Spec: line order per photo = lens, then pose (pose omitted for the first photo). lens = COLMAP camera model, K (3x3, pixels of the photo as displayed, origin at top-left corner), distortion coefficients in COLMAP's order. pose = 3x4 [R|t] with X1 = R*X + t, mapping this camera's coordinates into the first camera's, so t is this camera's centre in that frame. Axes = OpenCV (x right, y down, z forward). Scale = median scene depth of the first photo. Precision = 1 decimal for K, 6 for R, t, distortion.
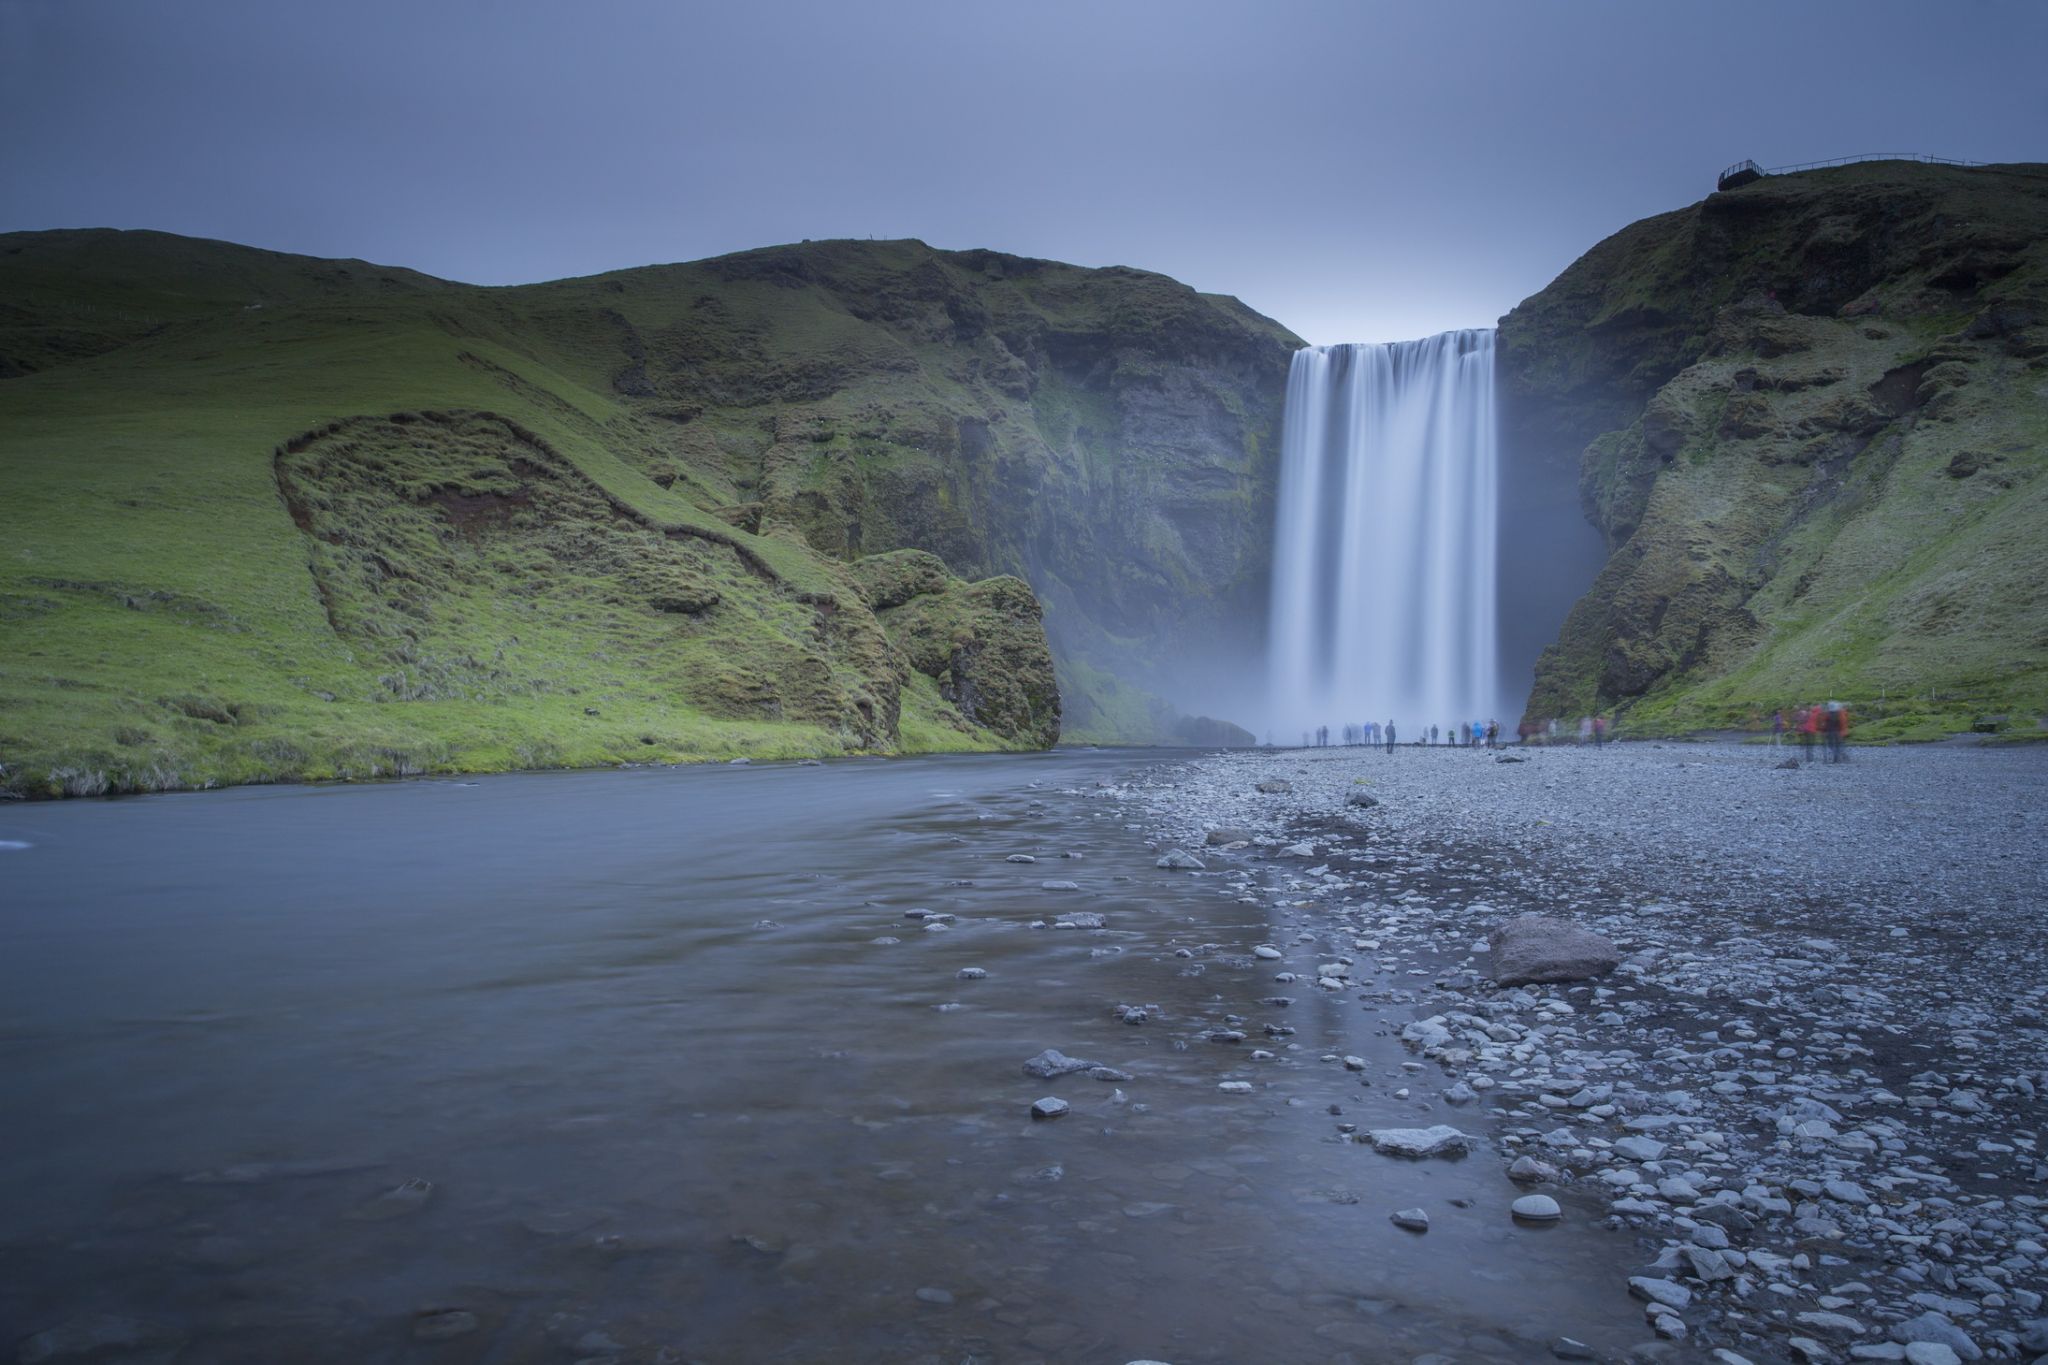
lens RADIAL K [[1501.7, 0, 1024.0], [0, 1501.7, 682.5], [0, 0, 1]] dist [-0.101736, 0.102654]
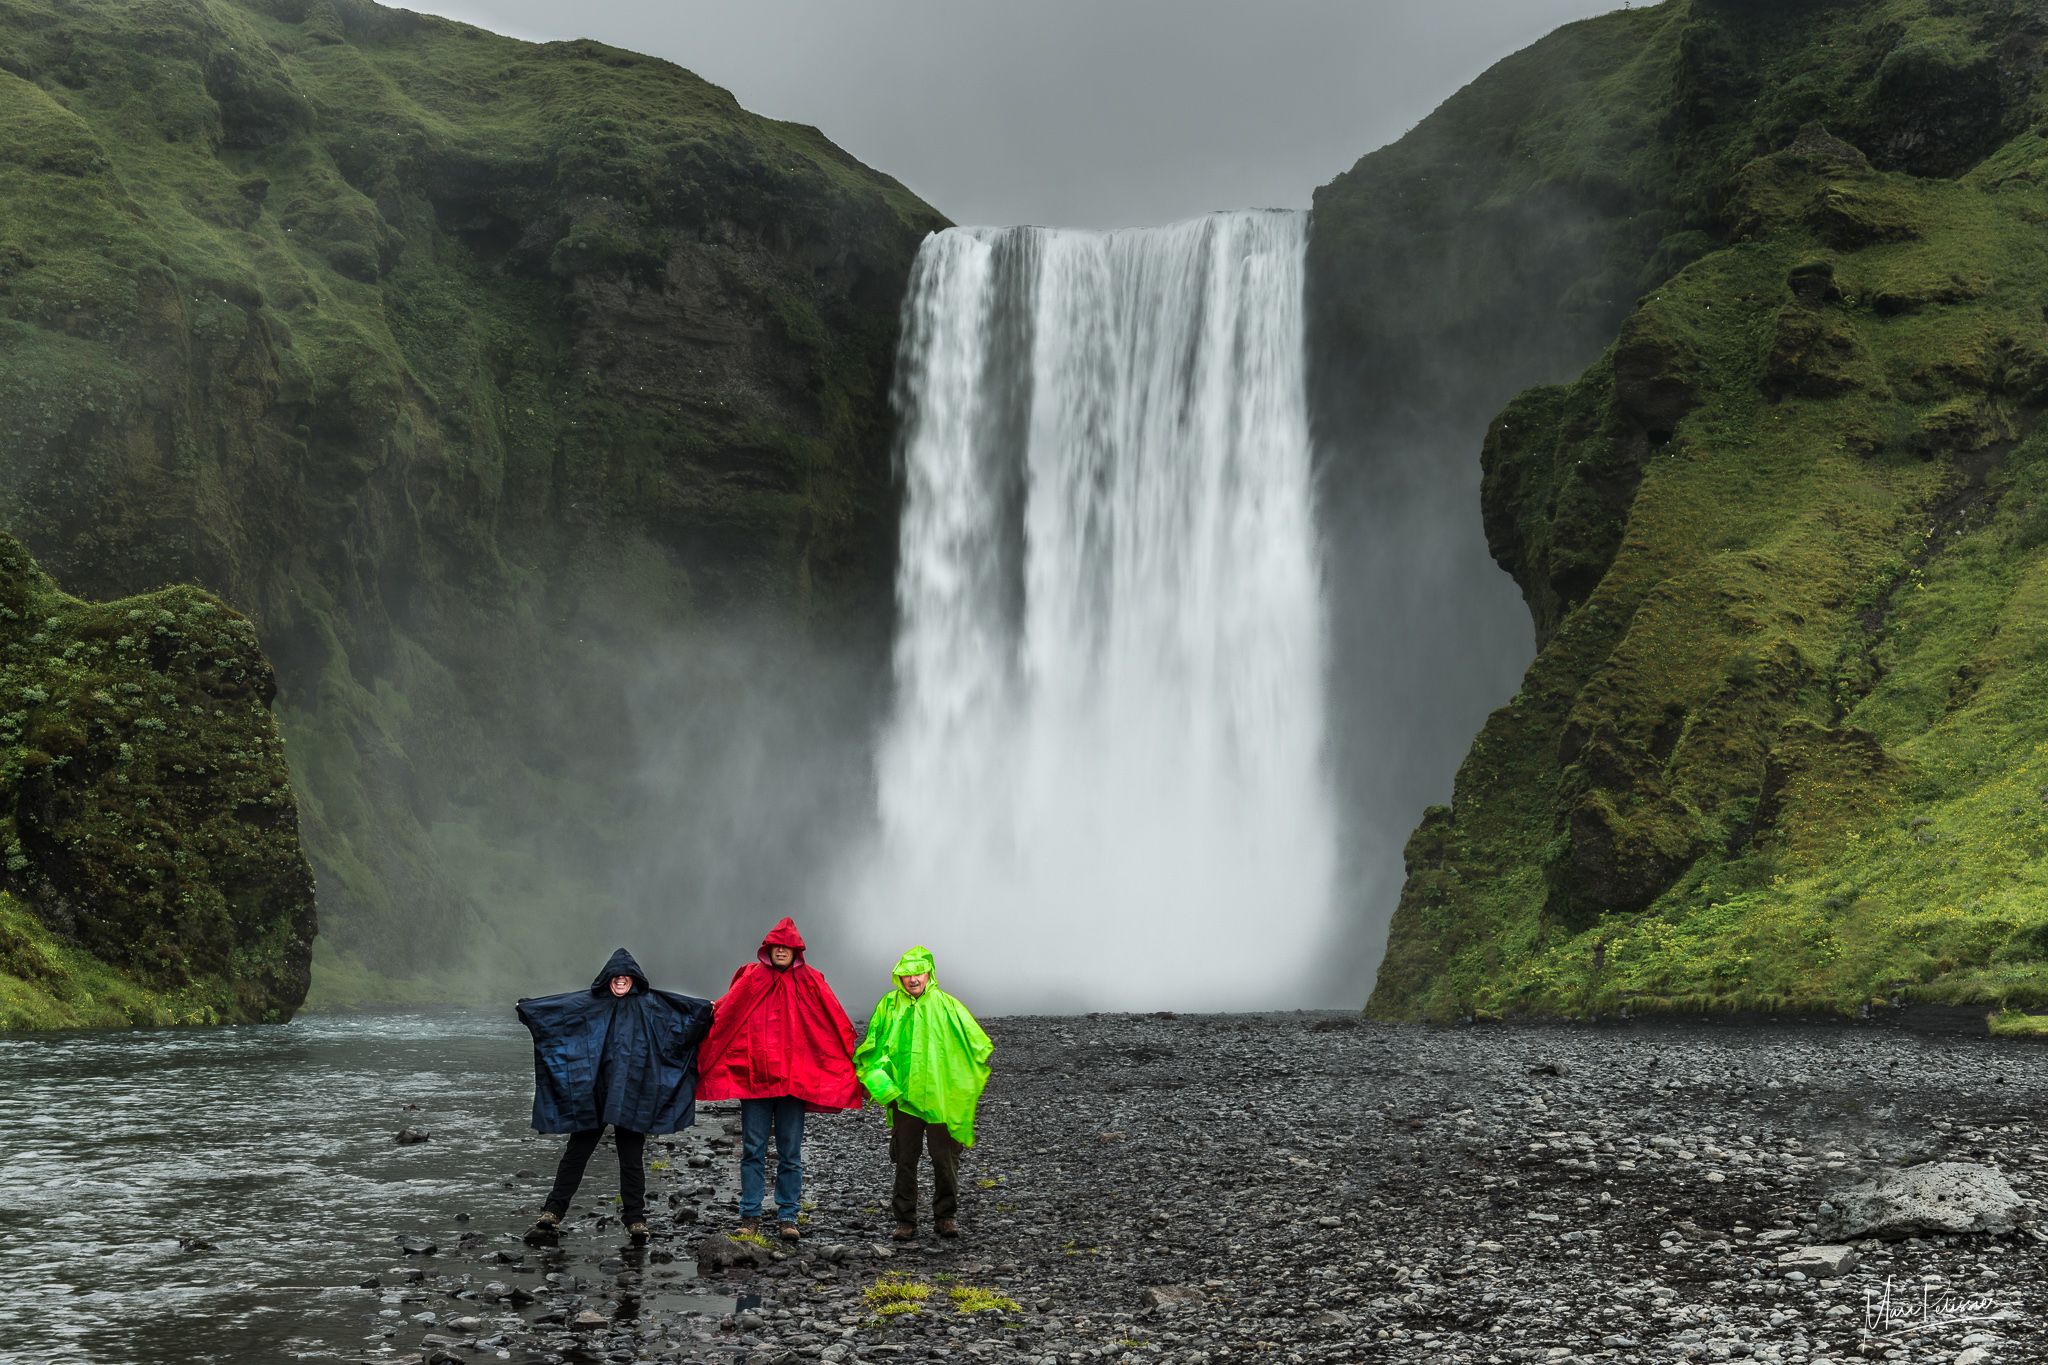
lens RADIAL K [[2608.3, 0, 1052.5], [0, 2608.3, 677.0], [0, 0, 1]] dist [-0.017074, -0.005838]
pose [[0.974196, 0.035780, 0.222848, 0.035969], [-0.017724, 0.996433, -0.082504, 0.003573], [-0.225005, 0.076425, 0.971356, 0.161451]]
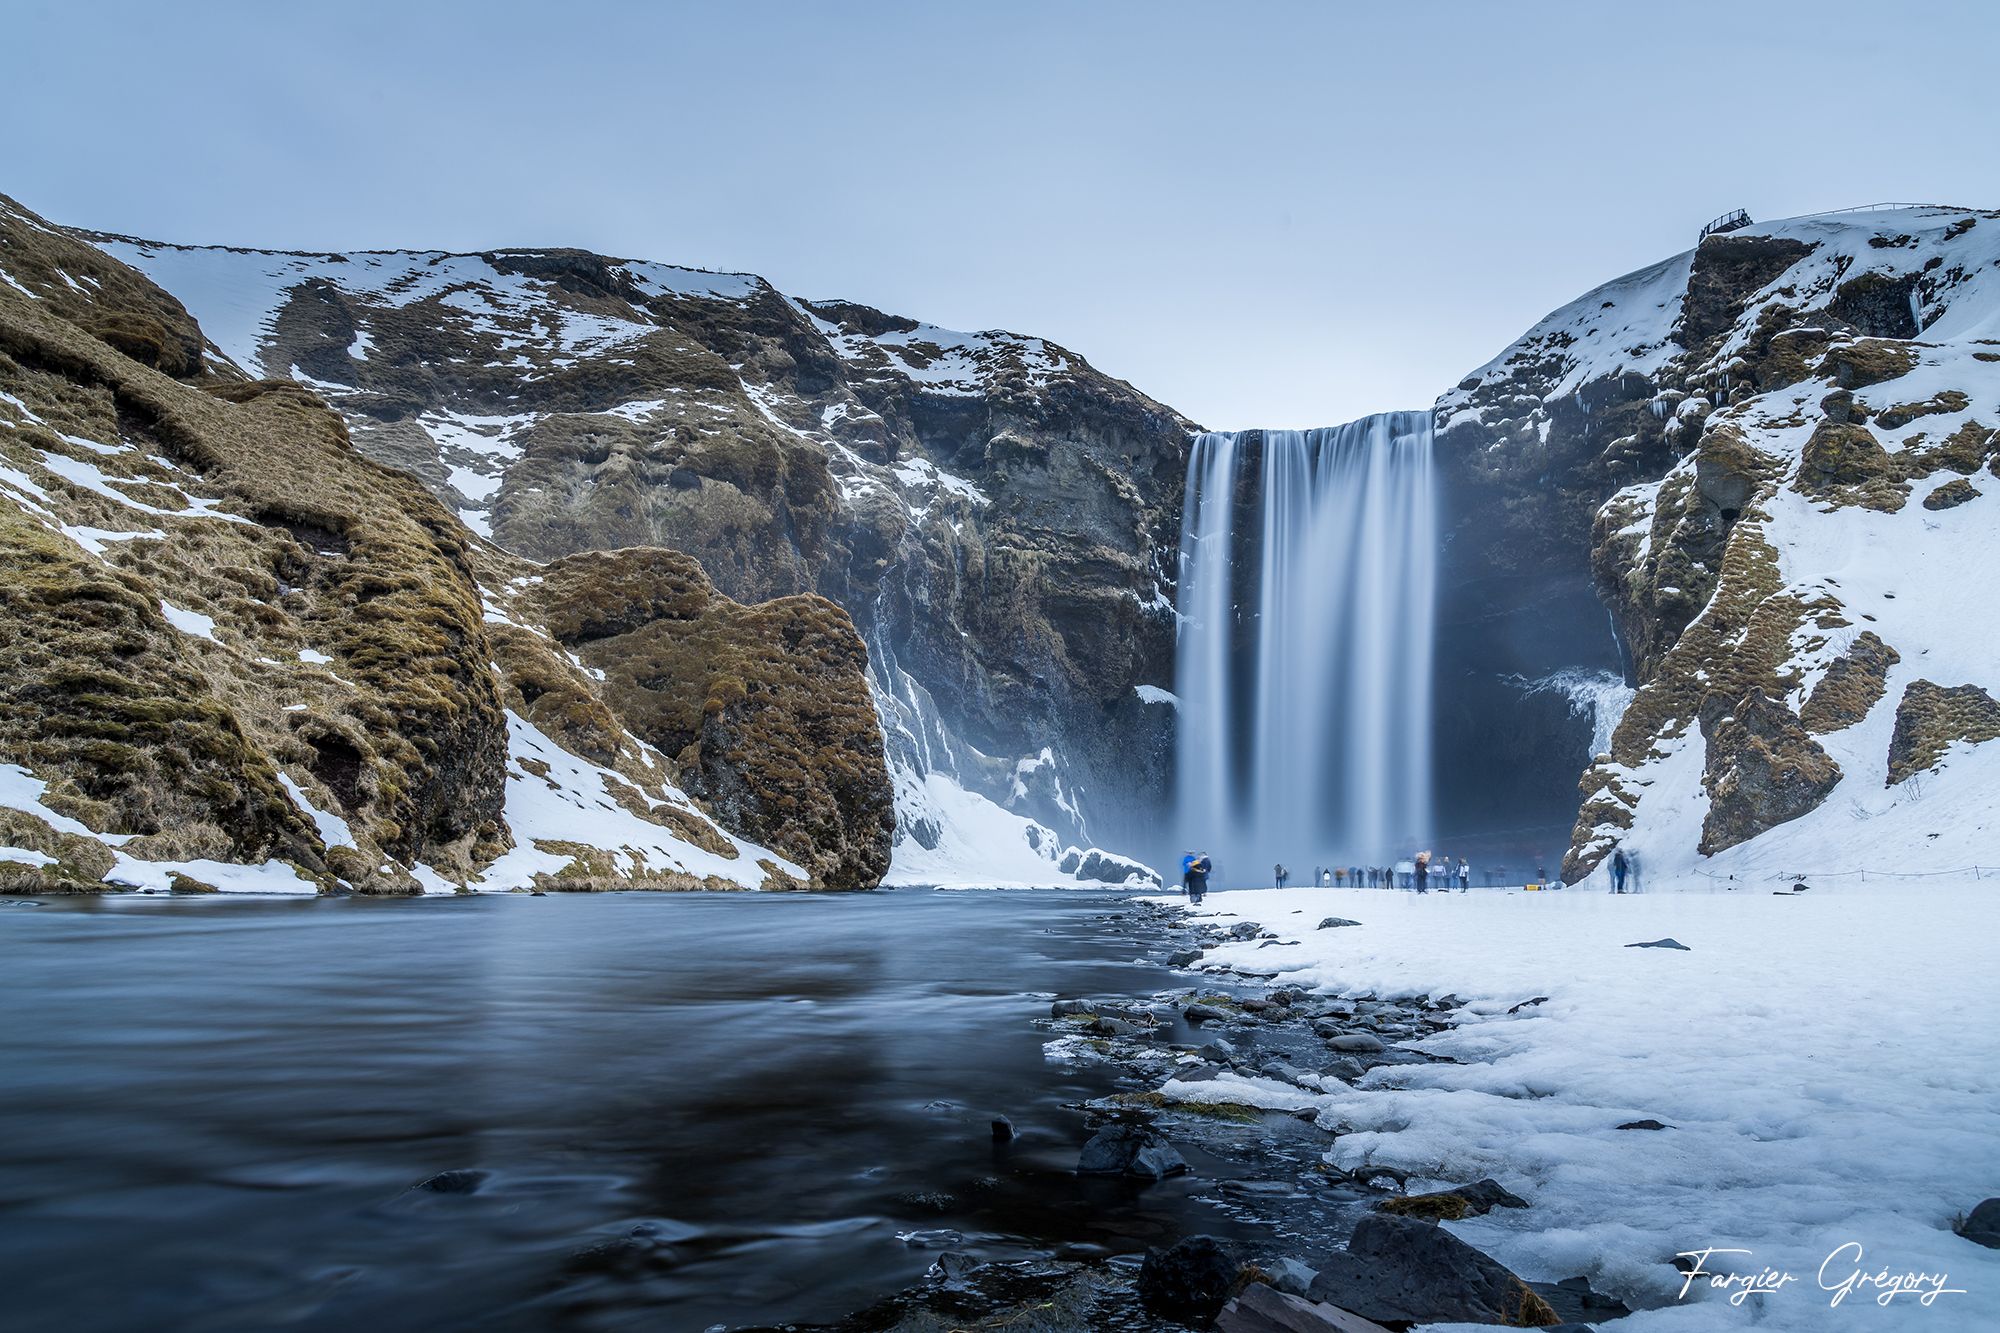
lens RADIAL K [[1389.8, 0, 1014.7], [0, 1389.8, 687.7], [0, 0, 1]] dist [0.044250, -0.149290]
pose [[0.995994, 0.031046, 0.083860, 0.014681], [-0.022292, 0.994393, -0.103374, 0.013109], [-0.086599, 0.101090, 0.991101, 0.268091]]
